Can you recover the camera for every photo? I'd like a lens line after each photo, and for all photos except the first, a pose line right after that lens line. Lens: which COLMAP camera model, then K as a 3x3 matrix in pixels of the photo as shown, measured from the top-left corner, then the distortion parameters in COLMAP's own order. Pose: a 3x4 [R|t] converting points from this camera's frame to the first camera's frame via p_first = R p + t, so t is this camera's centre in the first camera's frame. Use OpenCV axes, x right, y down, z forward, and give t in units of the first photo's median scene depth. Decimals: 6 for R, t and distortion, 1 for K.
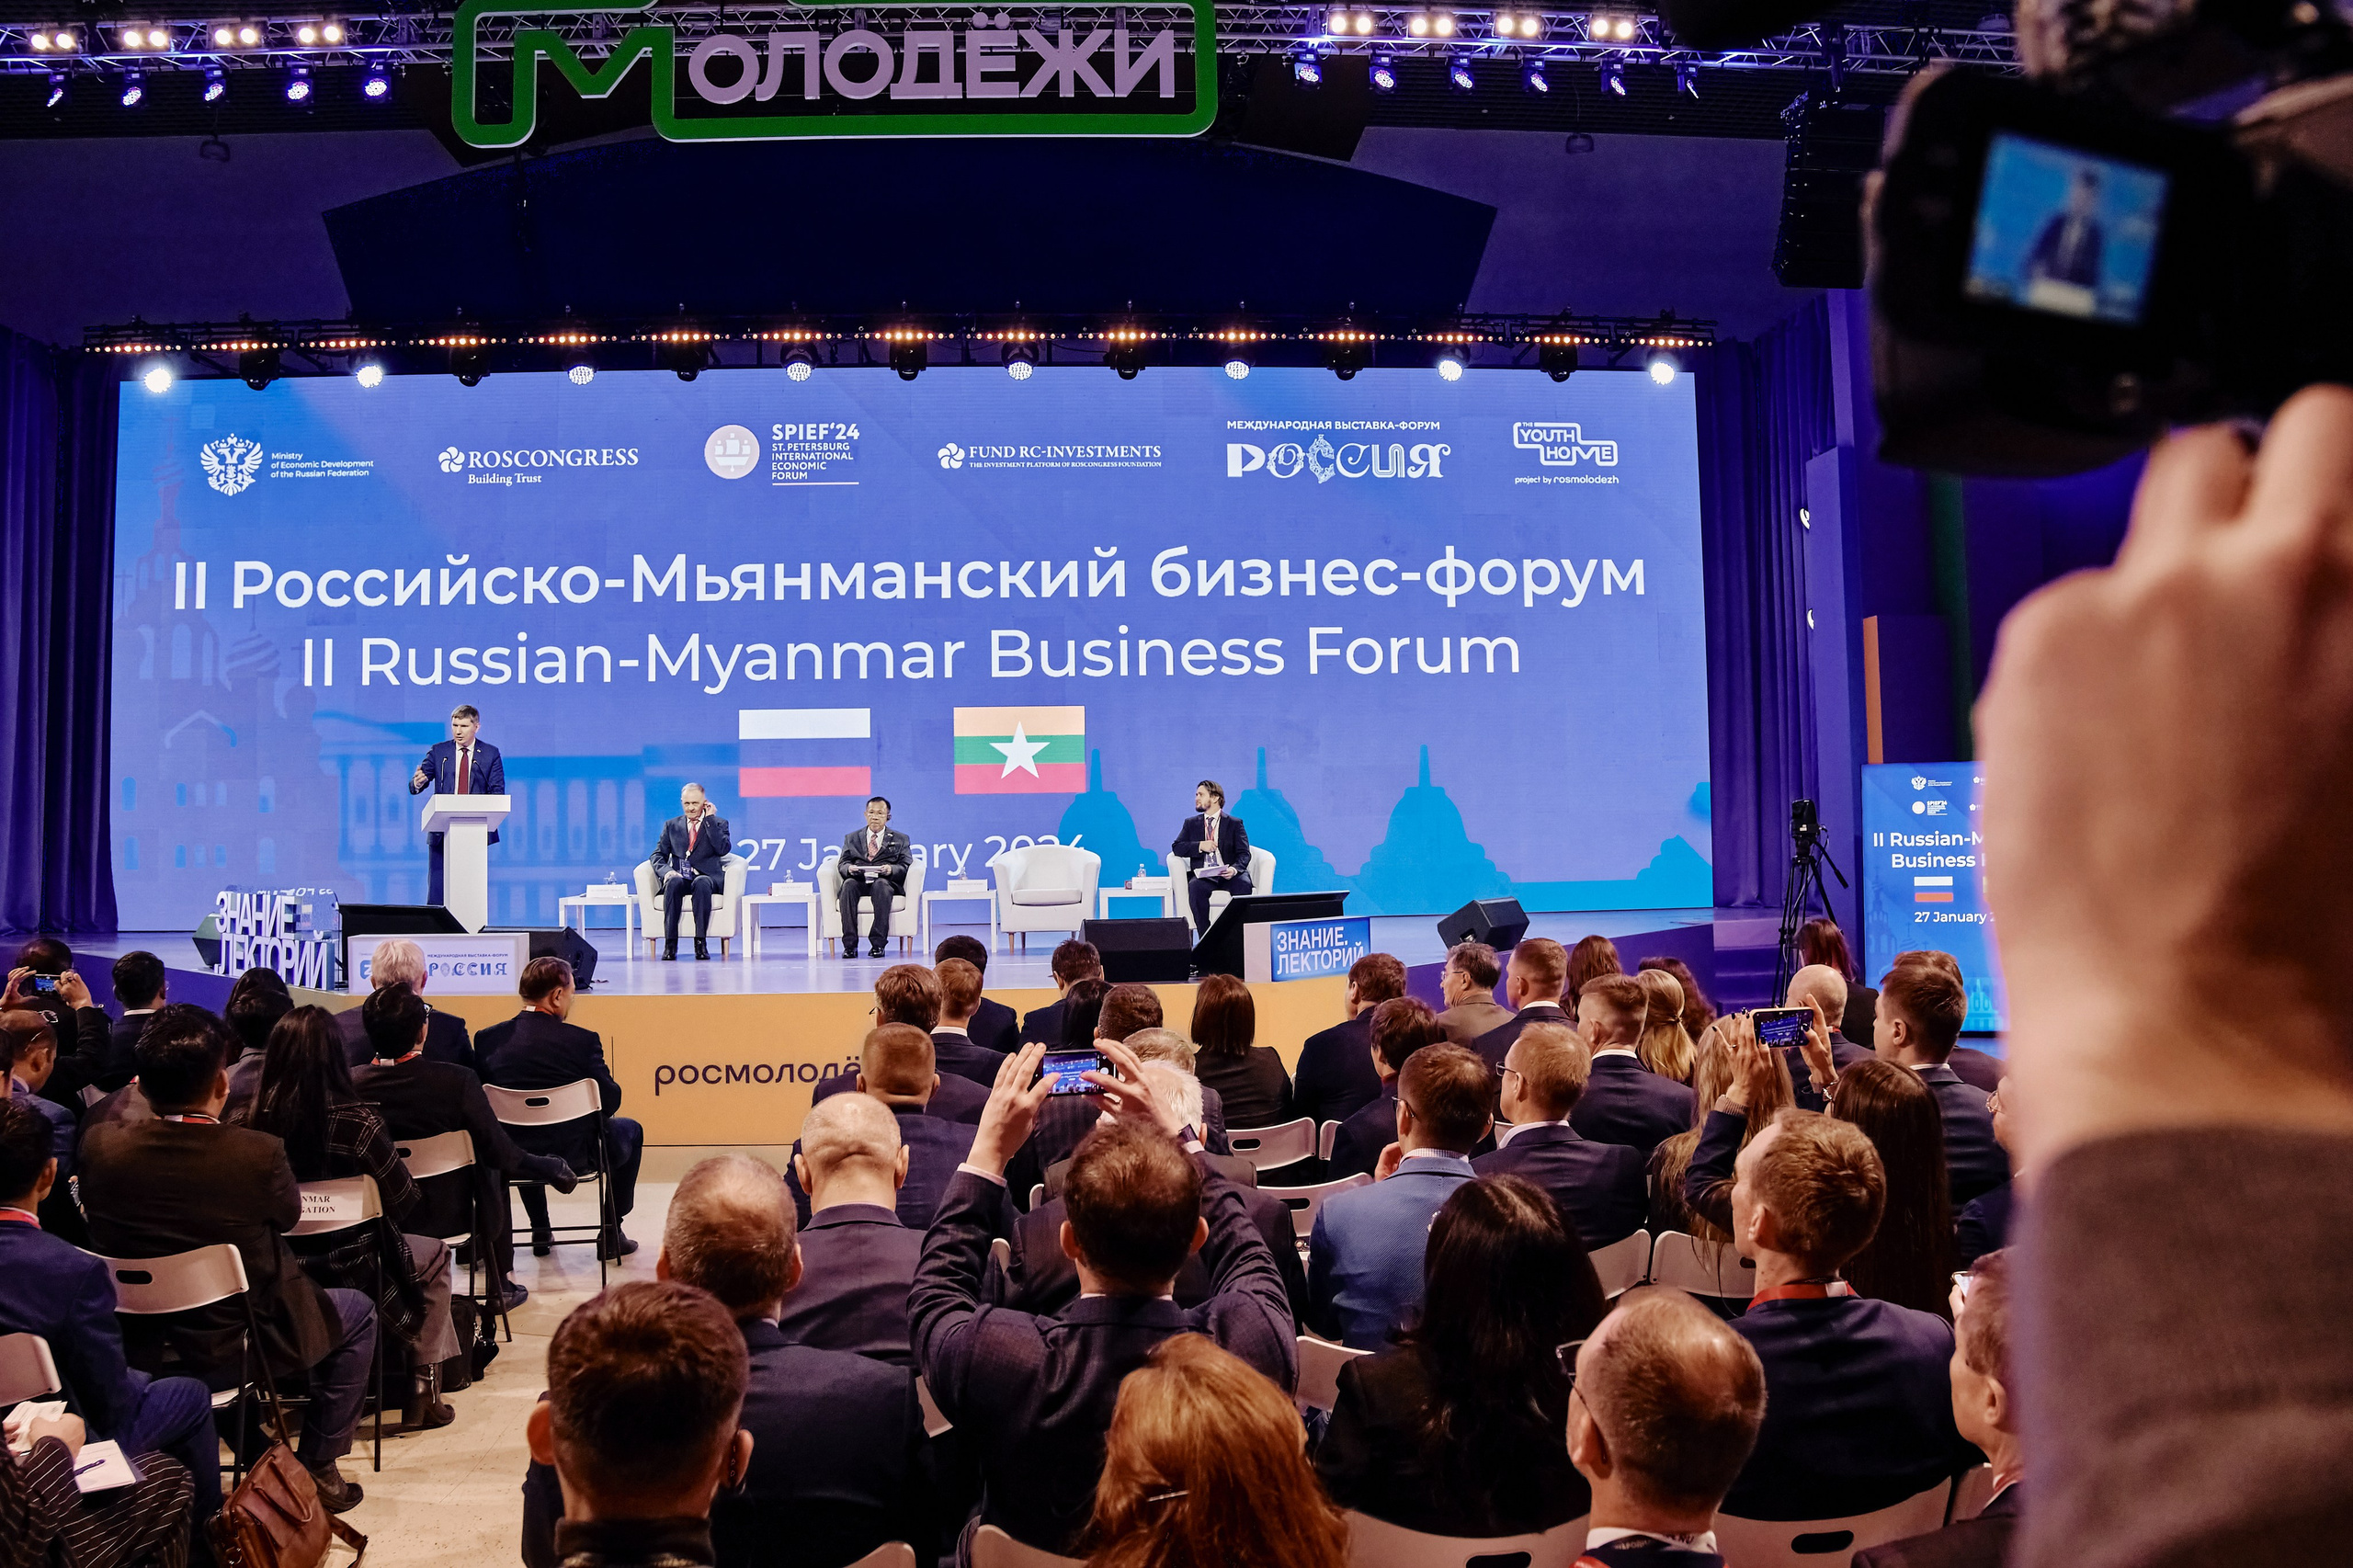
lens RADIAL K [[1621.5, 0, 1140.2], [0, 1621.5, 754.1], [0, 0, 1]] dist [-0.142495, 0.039828]
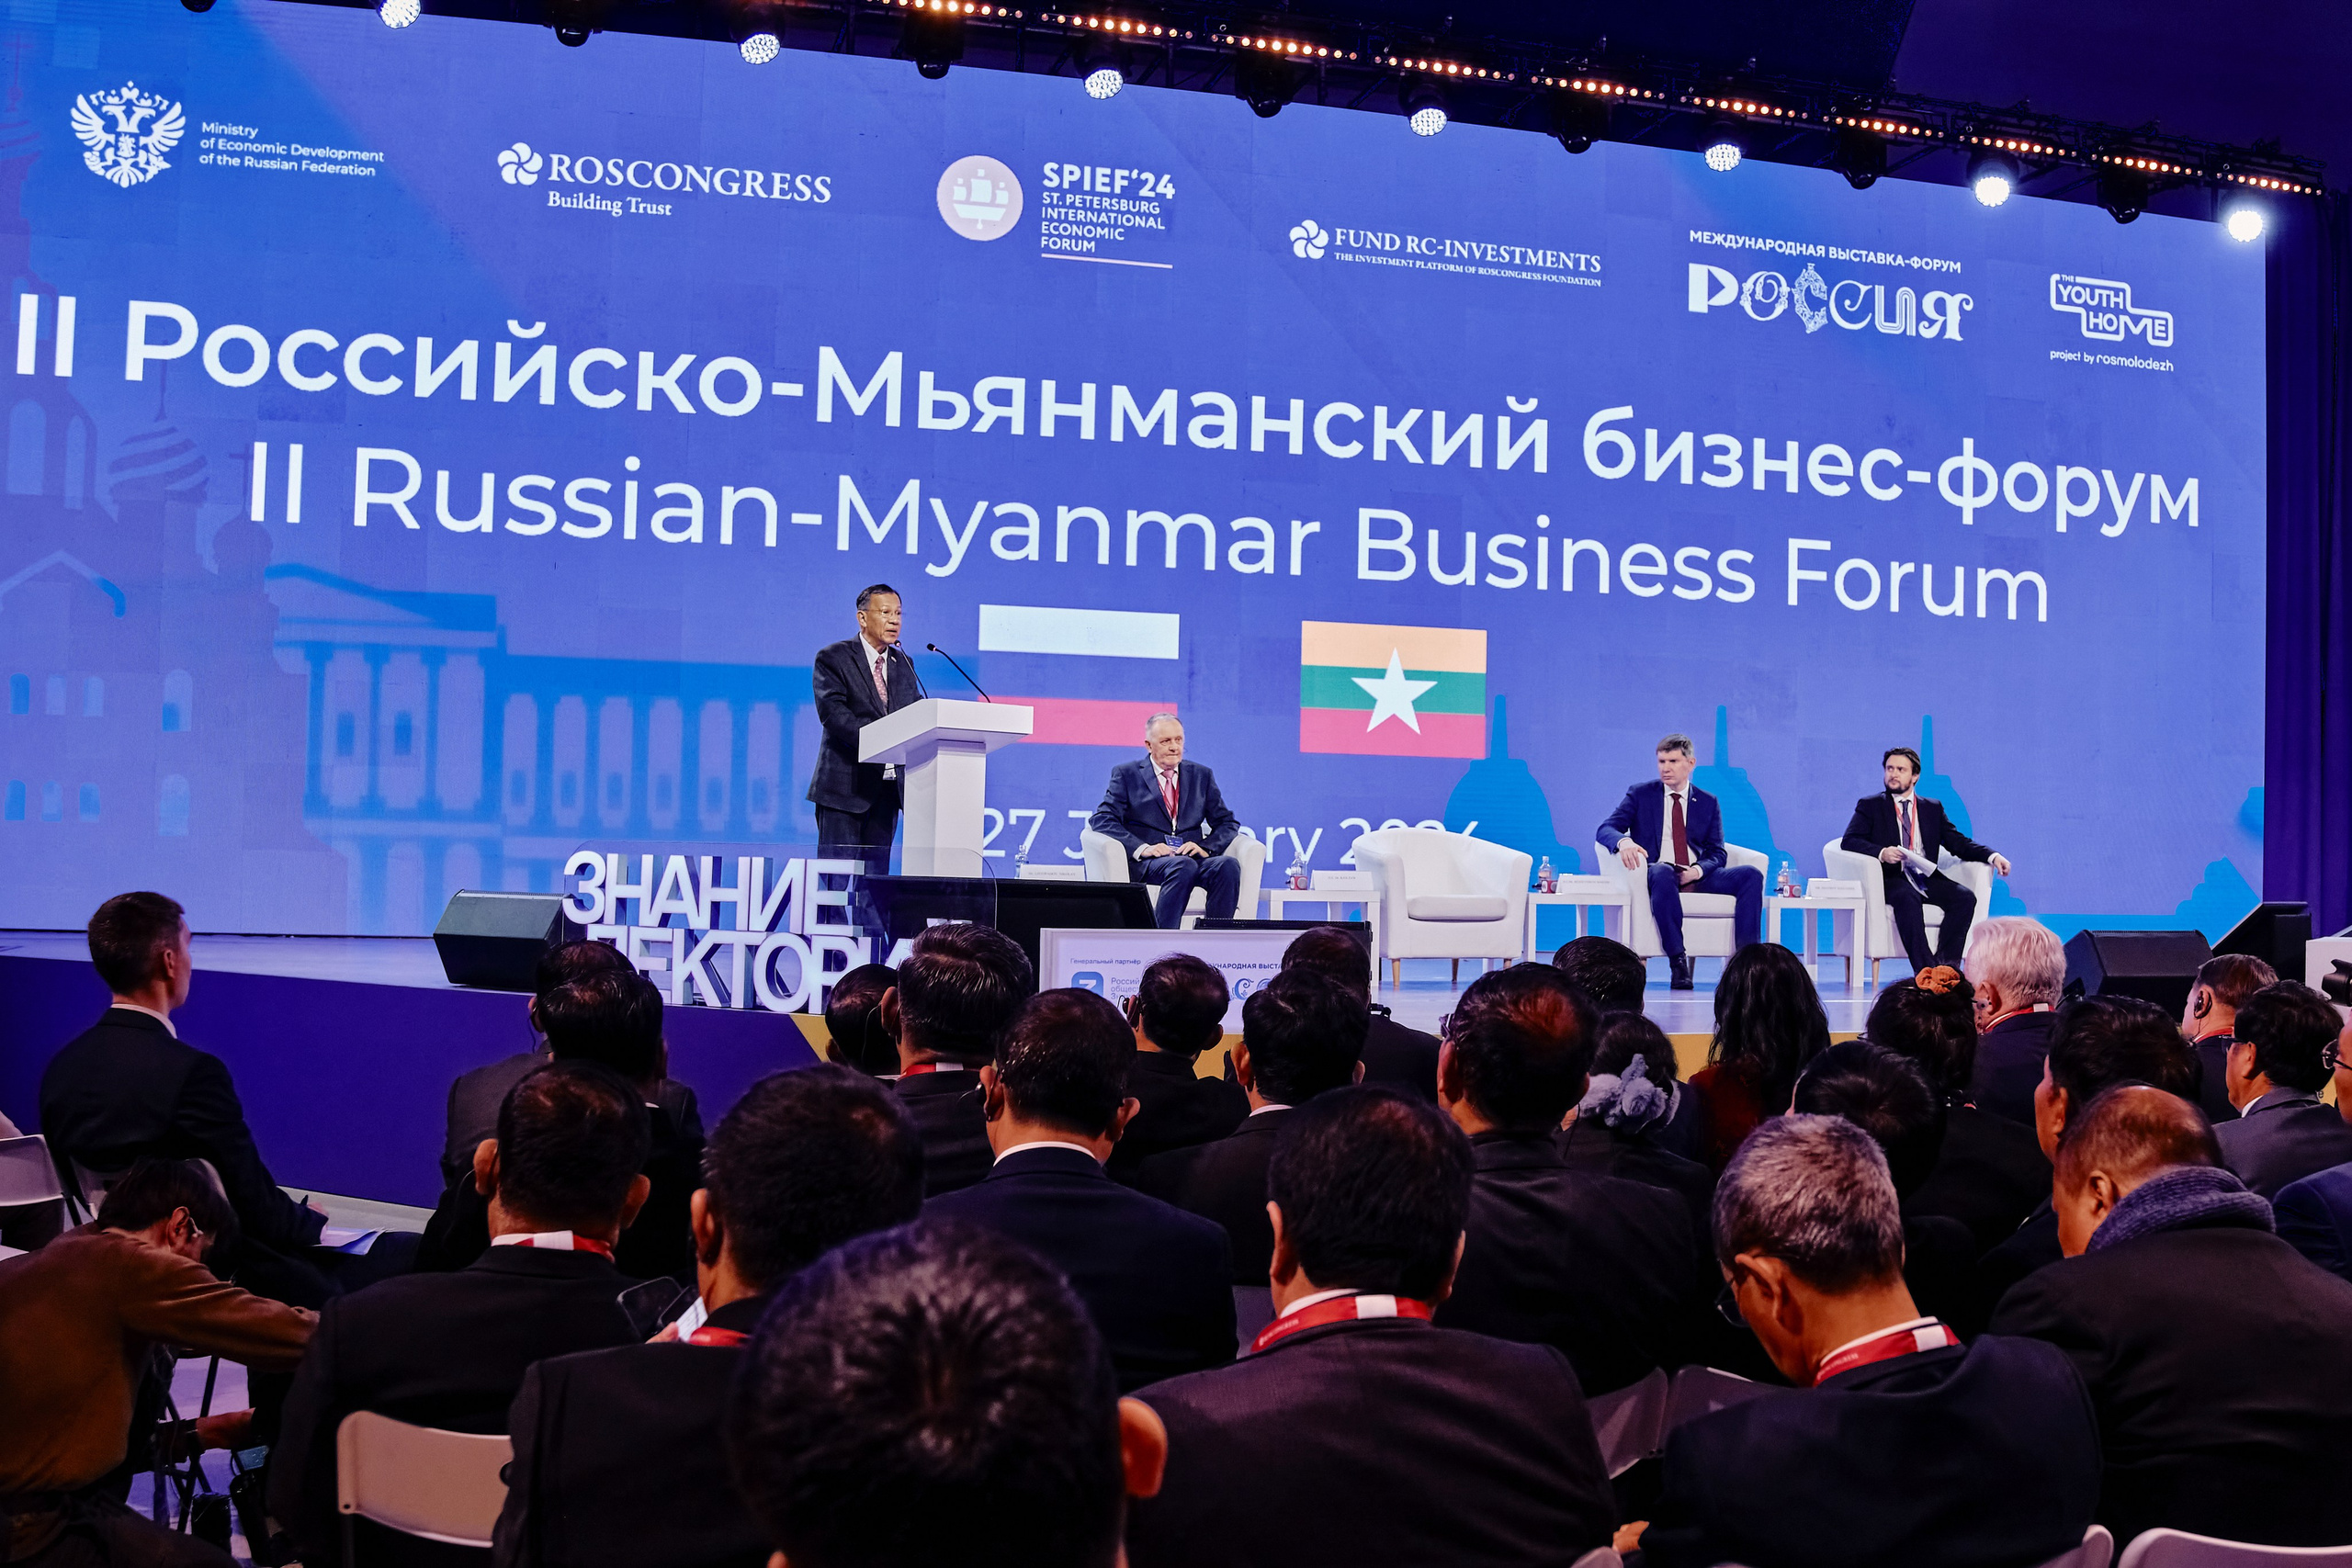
lens RADIAL K [[2344.0, 0, 1268.0], [0, 2344.0, 818.4], [0, 0, 1]] dist [-0.131404, 0.000000]
pose [[0.974326, 0.040664, 0.221437, -0.339199], [-0.048265, 0.998413, 0.029019, 0.024693], [-0.219906, -0.038961, 0.974743, 0.069921]]
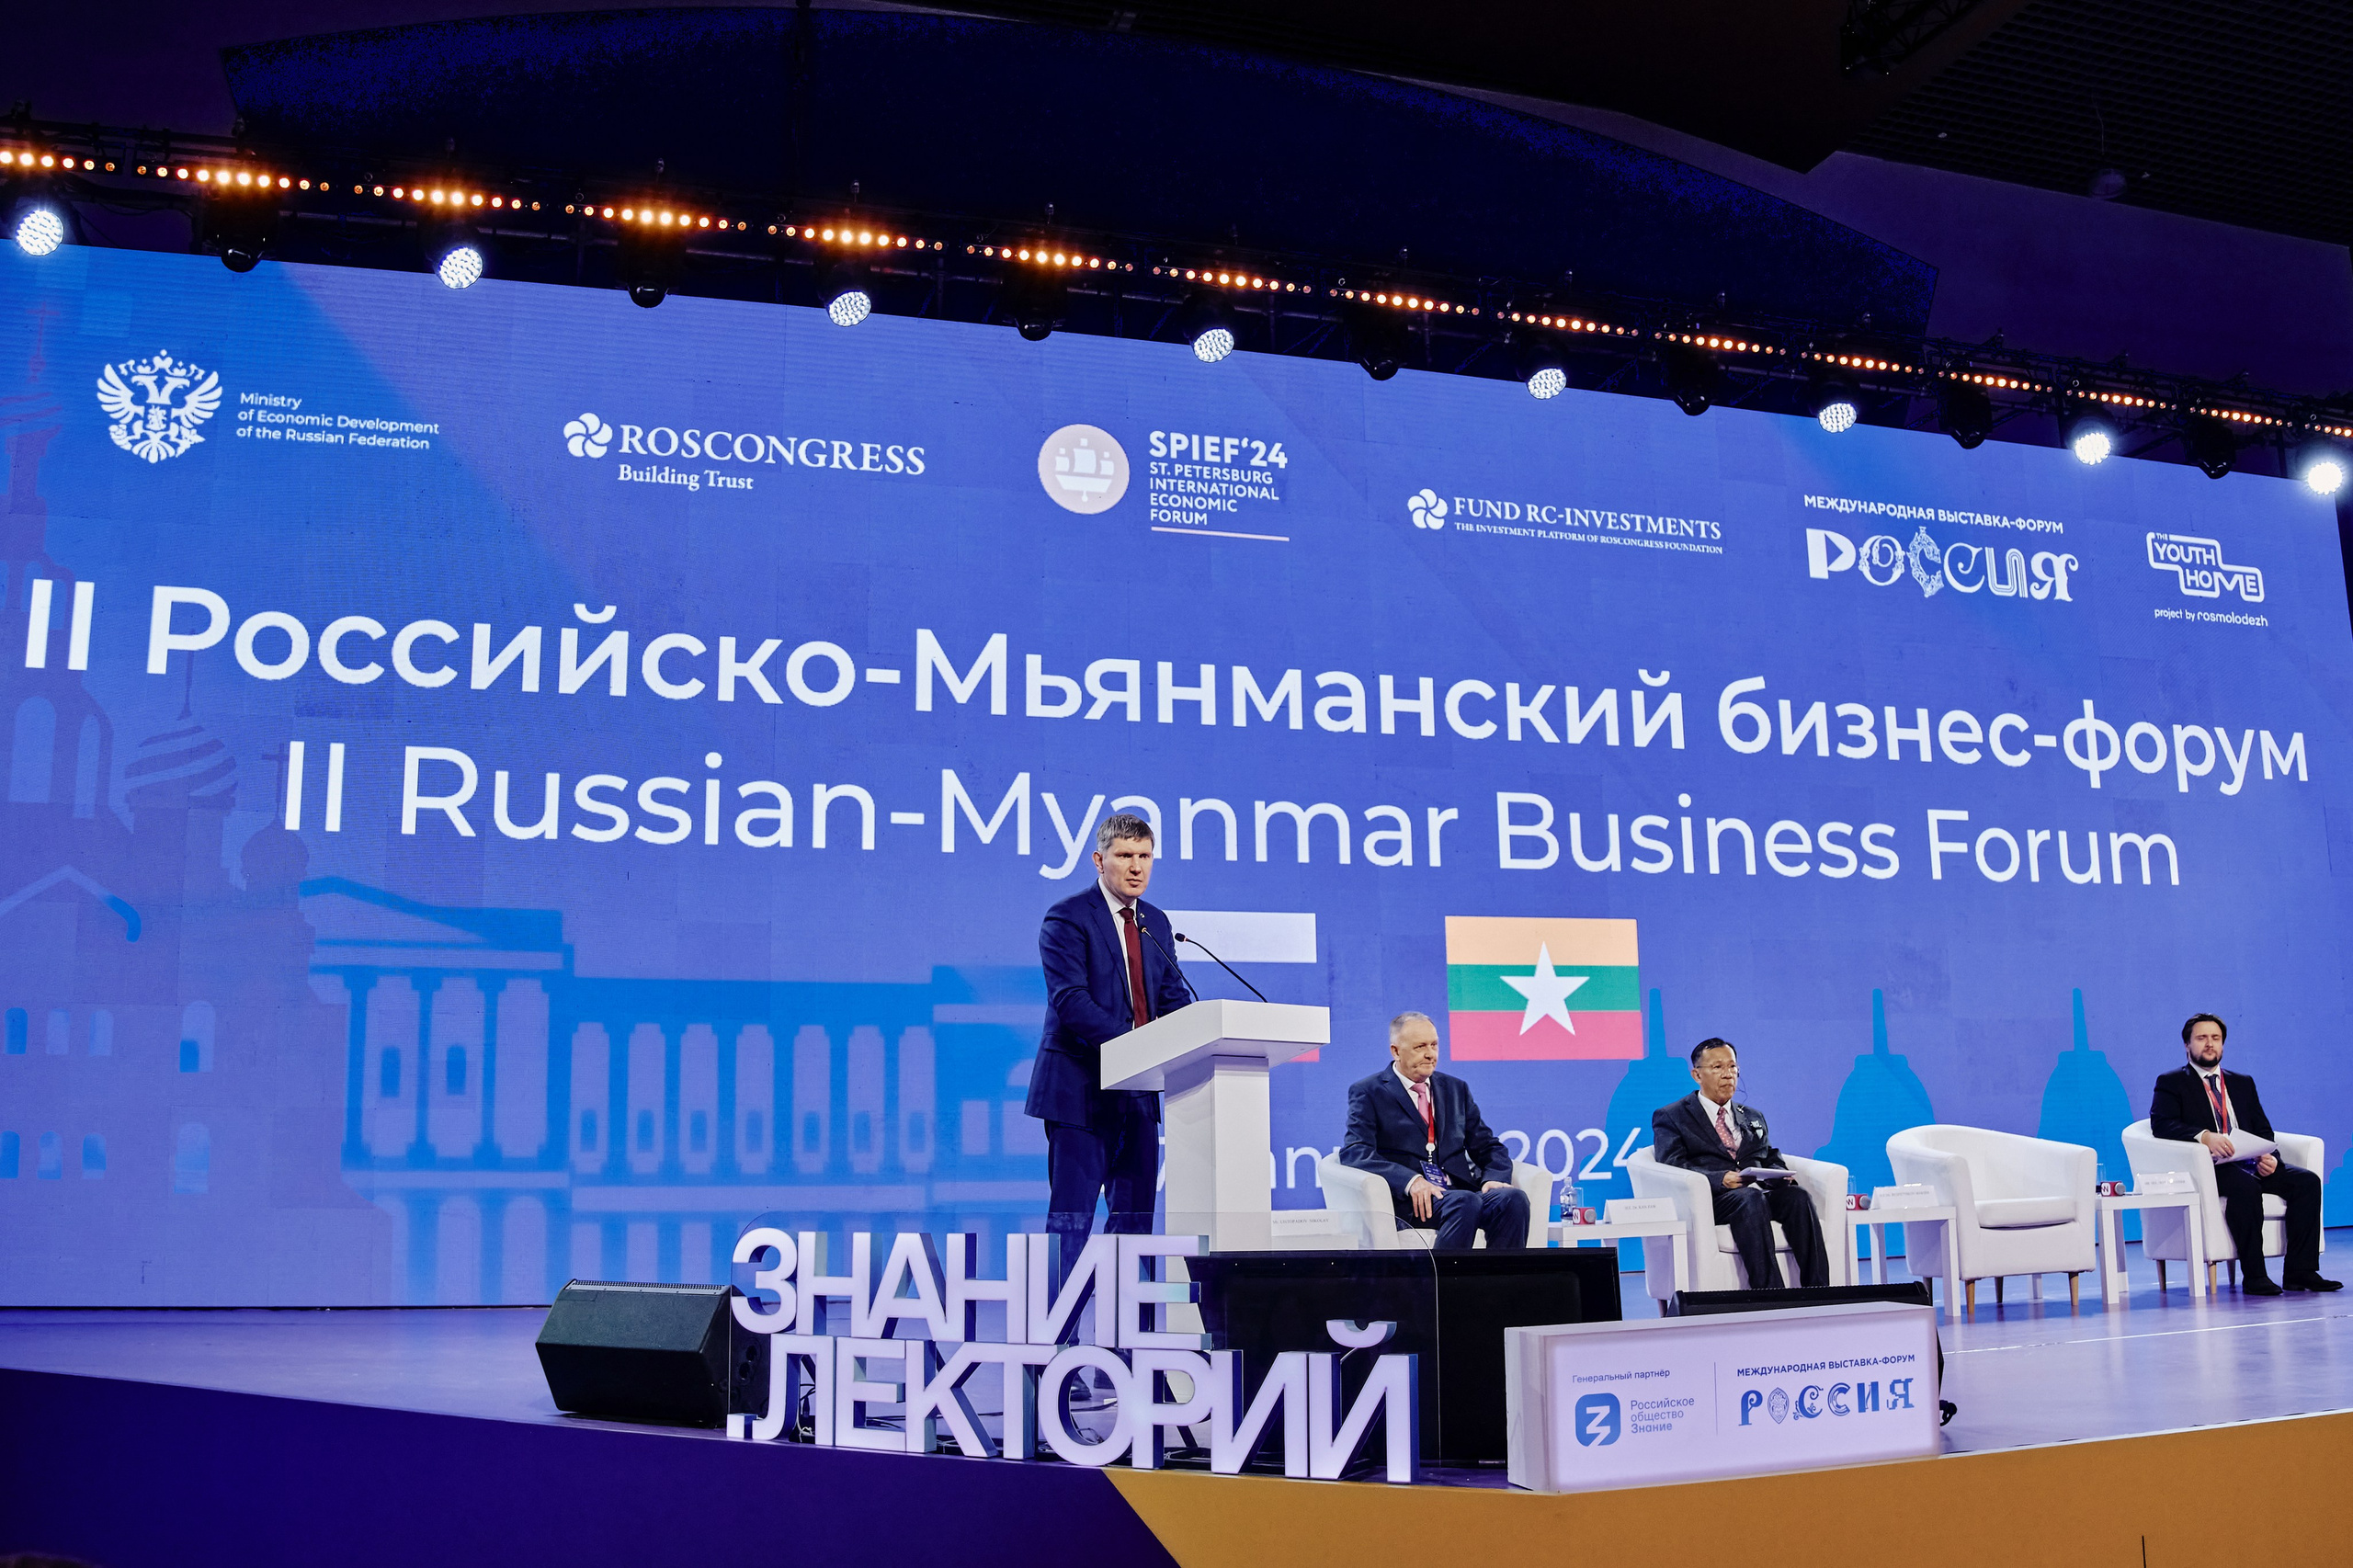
lens RADIAL K [[2035.5, 0, 1181.1], [0, 2035.5, 801.6], [0, 0, 1]] dist [-0.154896, 0.027461]
pose [[0.973580, 0.040436, 0.224739, -0.384597], [-0.011058, 0.991390, -0.130474, 0.028700], [-0.228079, 0.124541, 0.965644, 0.290735]]
